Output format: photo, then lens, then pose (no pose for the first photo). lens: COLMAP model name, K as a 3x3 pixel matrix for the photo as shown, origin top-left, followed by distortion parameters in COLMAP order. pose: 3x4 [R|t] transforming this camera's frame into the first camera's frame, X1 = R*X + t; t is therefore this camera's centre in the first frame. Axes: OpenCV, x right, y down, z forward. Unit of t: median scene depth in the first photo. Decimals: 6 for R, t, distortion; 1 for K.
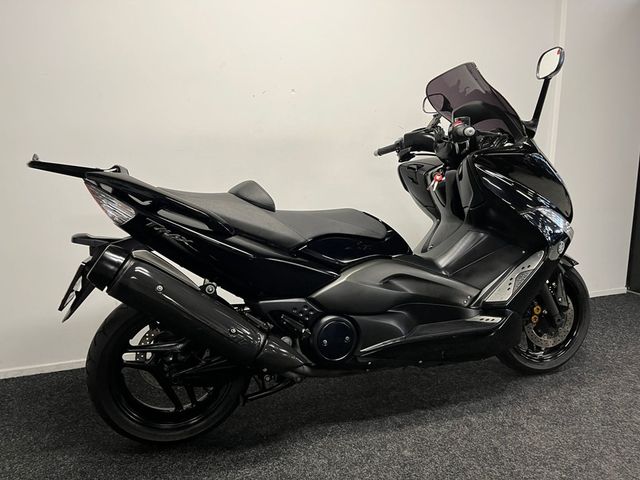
lens RADIAL K [[480.6, 0, 322.5], [0, 480.6, 241.0], [0, 0, 1]] dist [0.073614, -0.099821]
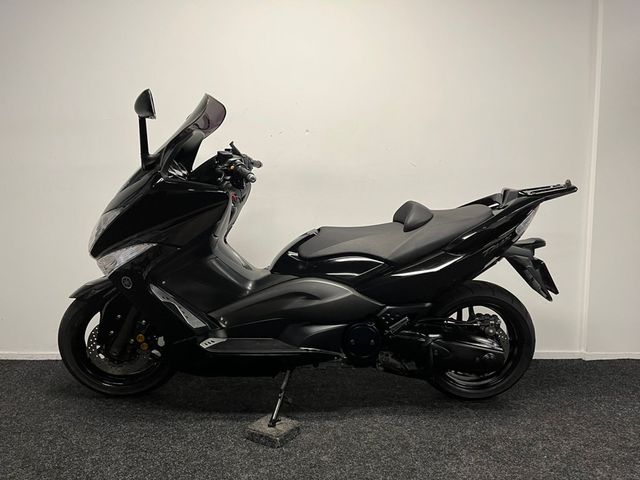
lens RADIAL K [[480.6, 0, 325.5], [0, 480.6, 240.3], [0, 0, 1]] dist [0.073614, -0.099821]
pose [[0.959133, 0.042778, -0.279704, 0.413769], [-0.076853, 0.990730, -0.112015, 0.086379], [0.272319, 0.128933, 0.953529, -0.038420]]
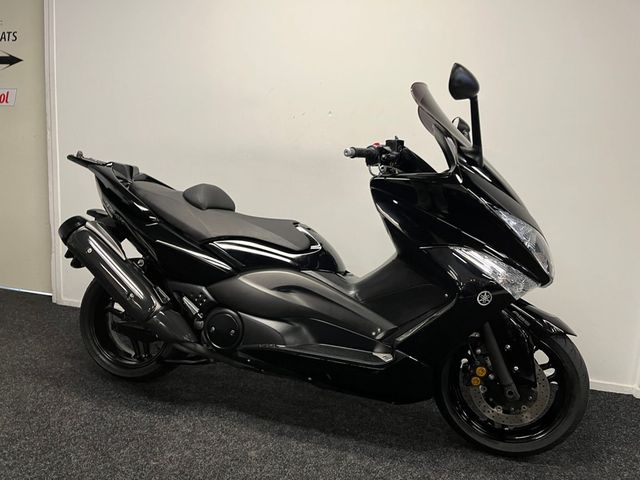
lens RADIAL K [[480.6, 0, 317.6], [0, 480.6, 242.2], [0, 0, 1]] dist [0.073614, -0.099821]
pose [[0.828460, 0.151236, -0.539241, 0.728224], [-0.178371, 0.983961, 0.001924, -0.033399], [0.530884, 0.094591, 0.842149, 0.146237]]
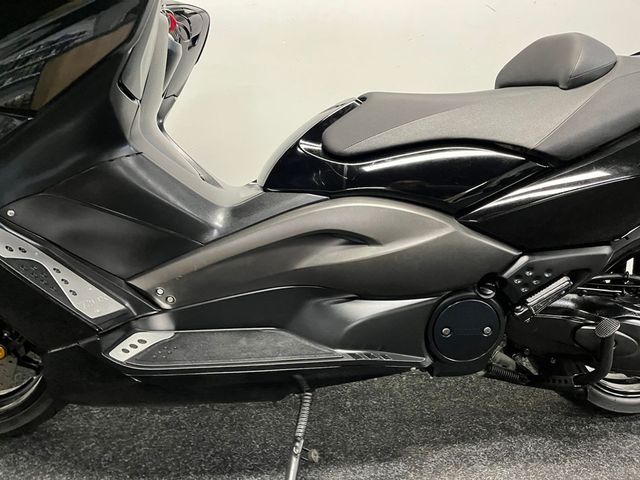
lens RADIAL K [[480.6, 0, 320.2], [0, 480.6, 244.6], [0, 0, 1]] dist [0.073614, -0.099821]
pose [[0.977262, 0.053920, -0.205067, 0.139854], [-0.053325, 0.998542, 0.008431, 0.097116], [0.205223, 0.002696, 0.978712, 0.531817]]
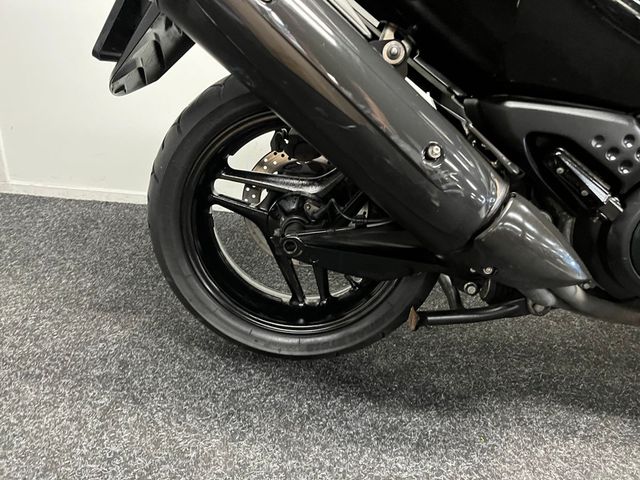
lens RADIAL K [[480.6, 0, 326.0], [0, 480.6, 234.5], [0, 0, 1]] dist [0.073614, -0.099821]
pose [[0.926146, 0.214324, -0.310352, -0.109378], [-0.152076, 0.965203, 0.212732, 0.148905], [0.345146, -0.149824, 0.926513, 0.504195]]
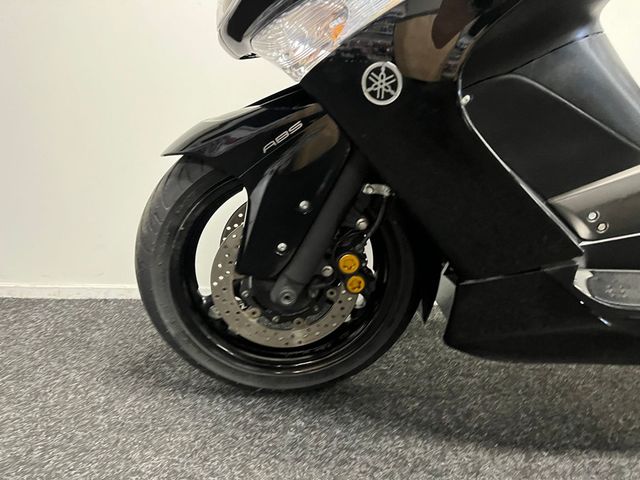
lens RADIAL K [[480.6, 0, 321.0], [0, 480.6, 233.2], [0, 0, 1]] dist [0.073614, -0.099821]
pose [[0.955214, 0.097014, -0.279562, -0.235029], [-0.095849, 0.995235, 0.017867, 0.190003], [0.279963, 0.009729, 0.959961, 0.545505]]
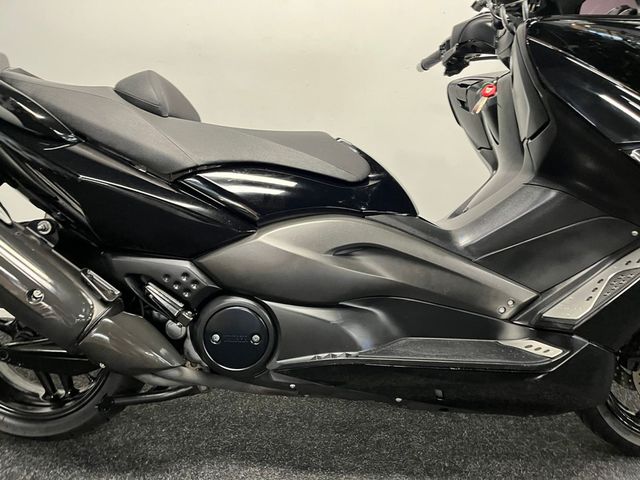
lens RADIAL K [[480.6, 0, 321.4], [0, 480.6, 243.8], [0, 0, 1]] dist [0.073614, -0.099821]
pose [[0.944962, 0.112245, -0.307323, 0.279501], [-0.101321, 0.993529, 0.051327, 0.044728], [0.311095, -0.017364, 0.950220, 0.433146]]
